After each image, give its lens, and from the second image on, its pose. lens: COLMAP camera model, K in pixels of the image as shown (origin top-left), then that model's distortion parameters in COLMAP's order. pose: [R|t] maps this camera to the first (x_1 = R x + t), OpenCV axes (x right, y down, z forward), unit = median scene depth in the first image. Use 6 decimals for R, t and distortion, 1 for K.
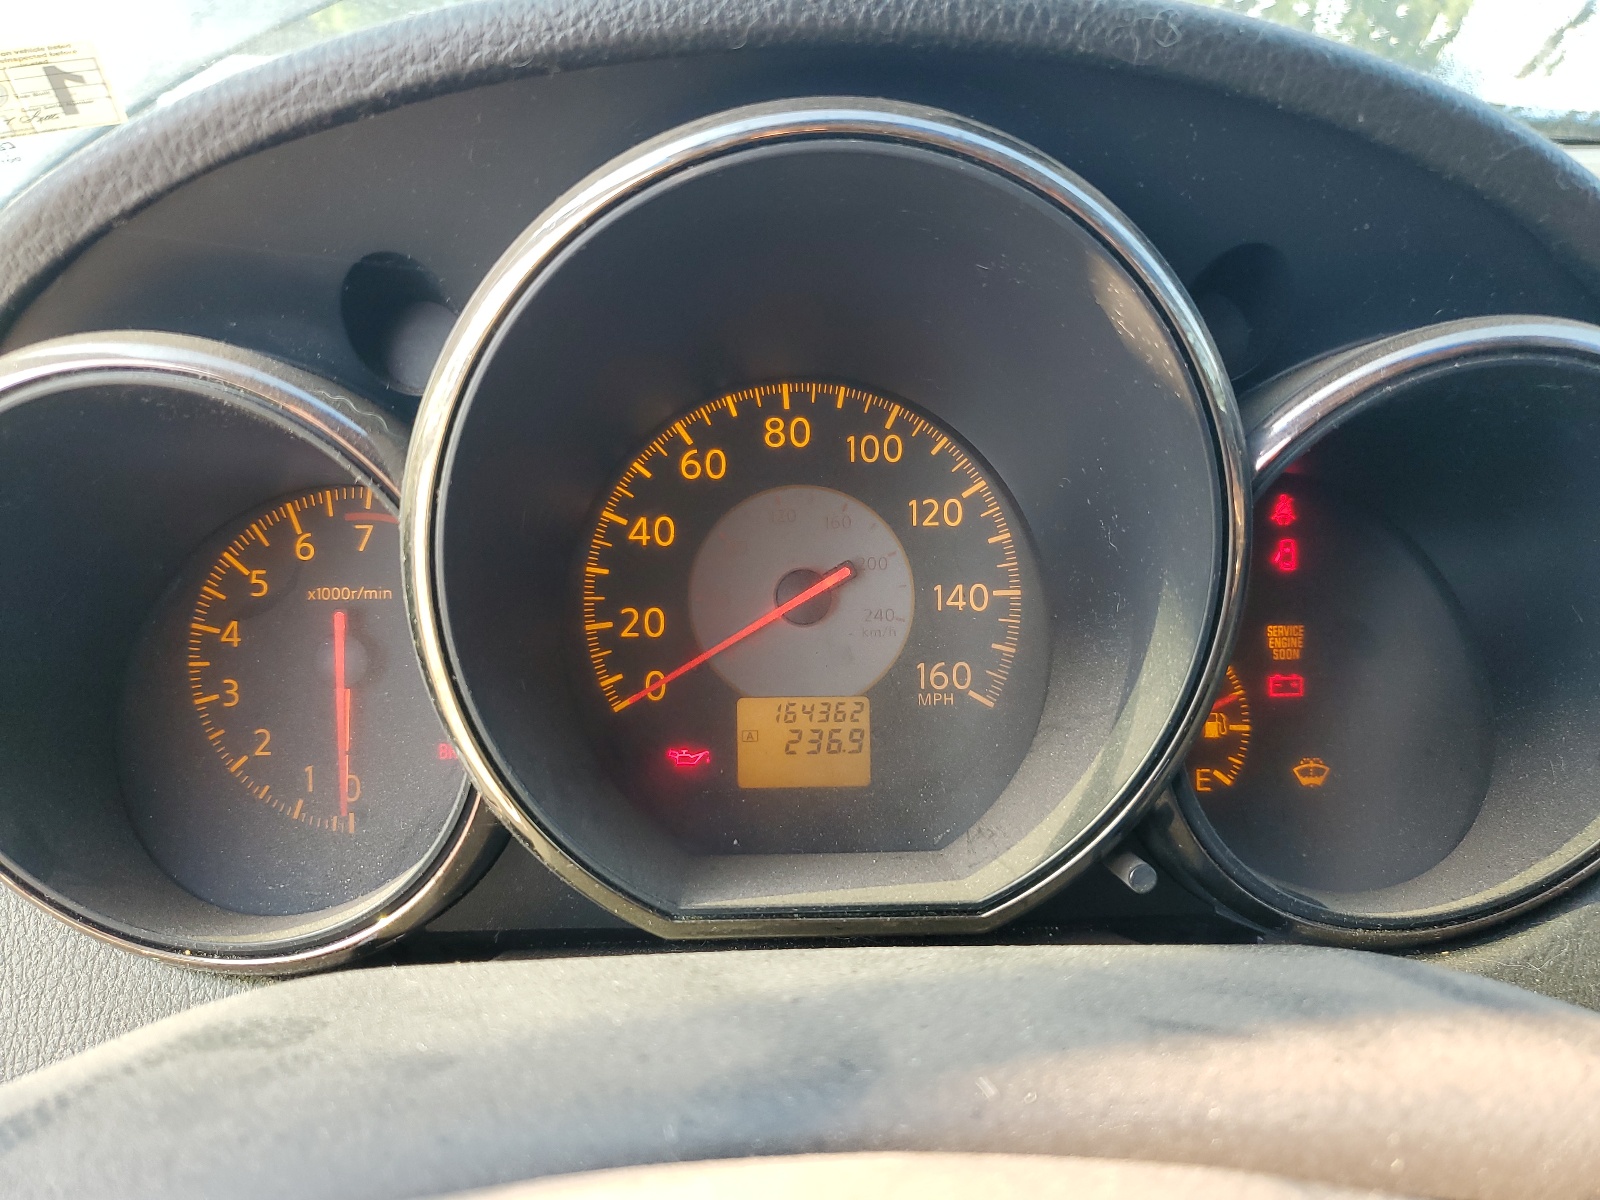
lens RADIAL K [[1219.0, 0, 800.6], [0, 1219.0, 597.8], [0, 0, 1]] dist [-0.002353, -0.001010]
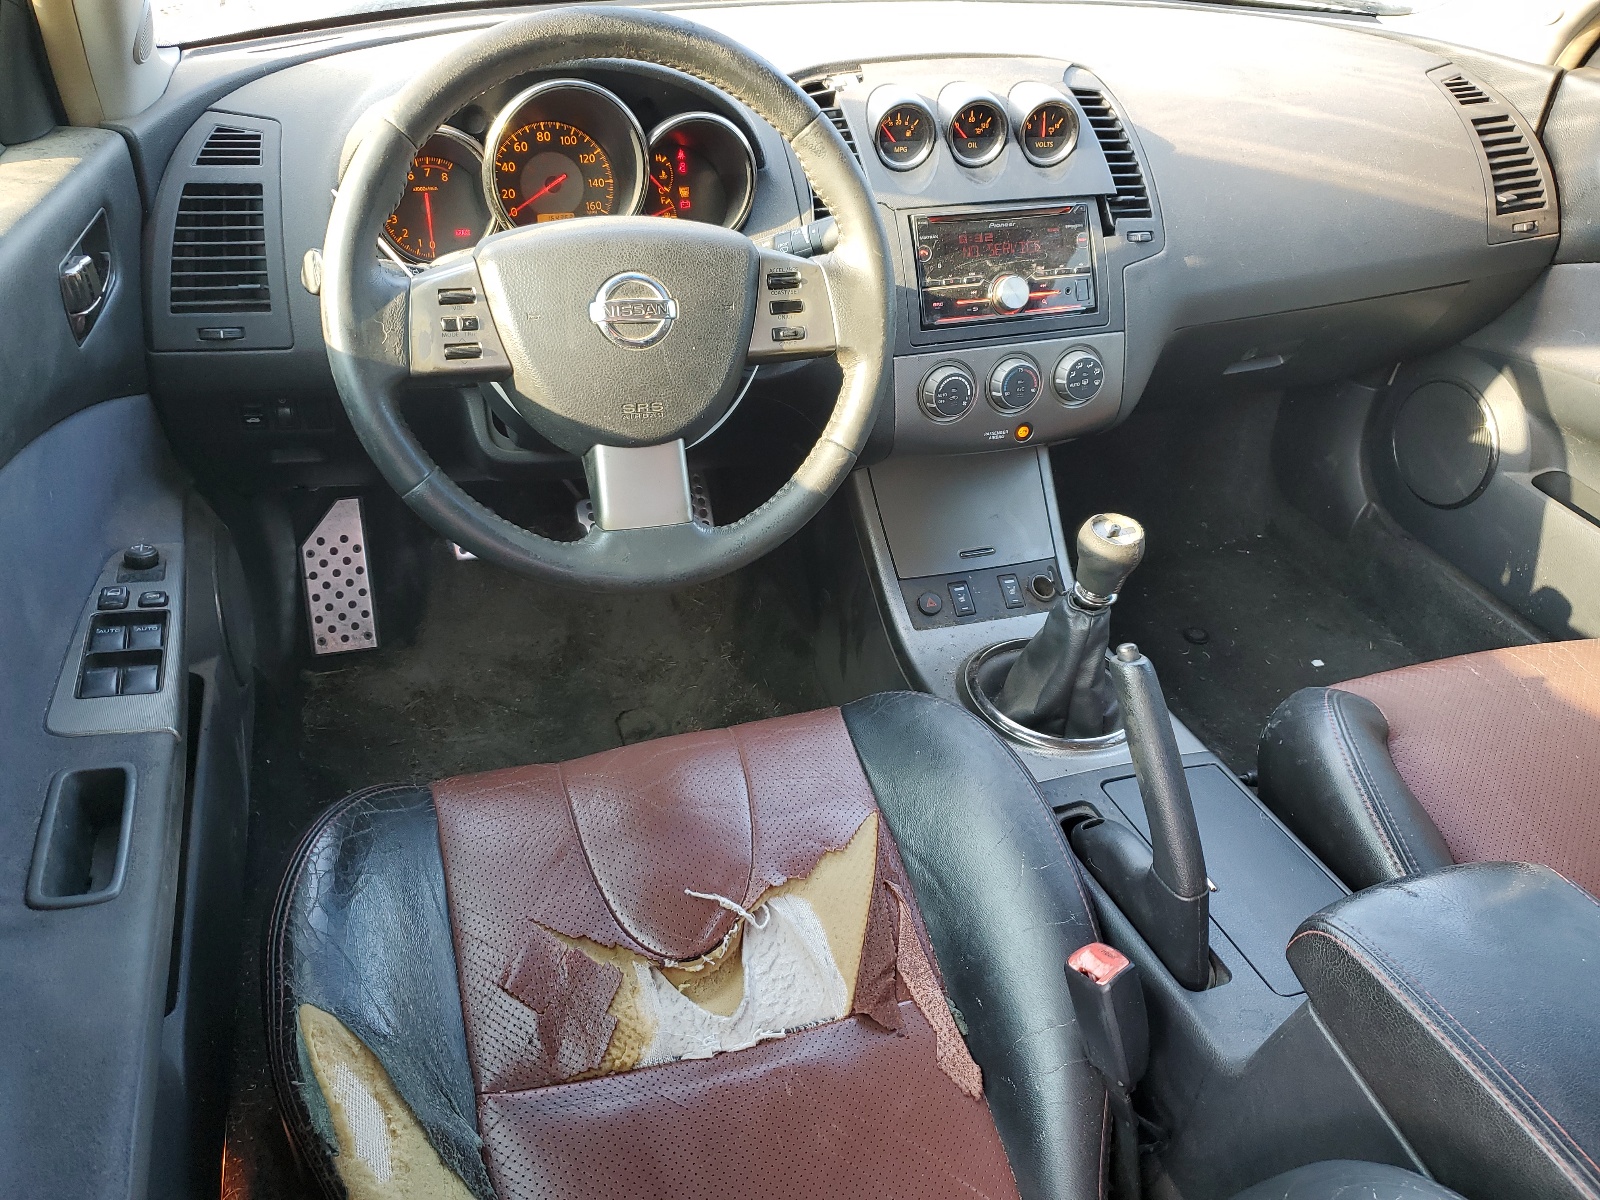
lens RADIAL K [[1219.0, 0, 795.6], [0, 1219.0, 601.7], [0, 0, 1]] dist [-0.002353, -0.001010]
pose [[0.970968, -0.110710, 0.212048, -0.203426], [0.051974, 0.962916, 0.264747, 0.272750], [-0.233494, -0.246040, 0.940715, -2.894533]]
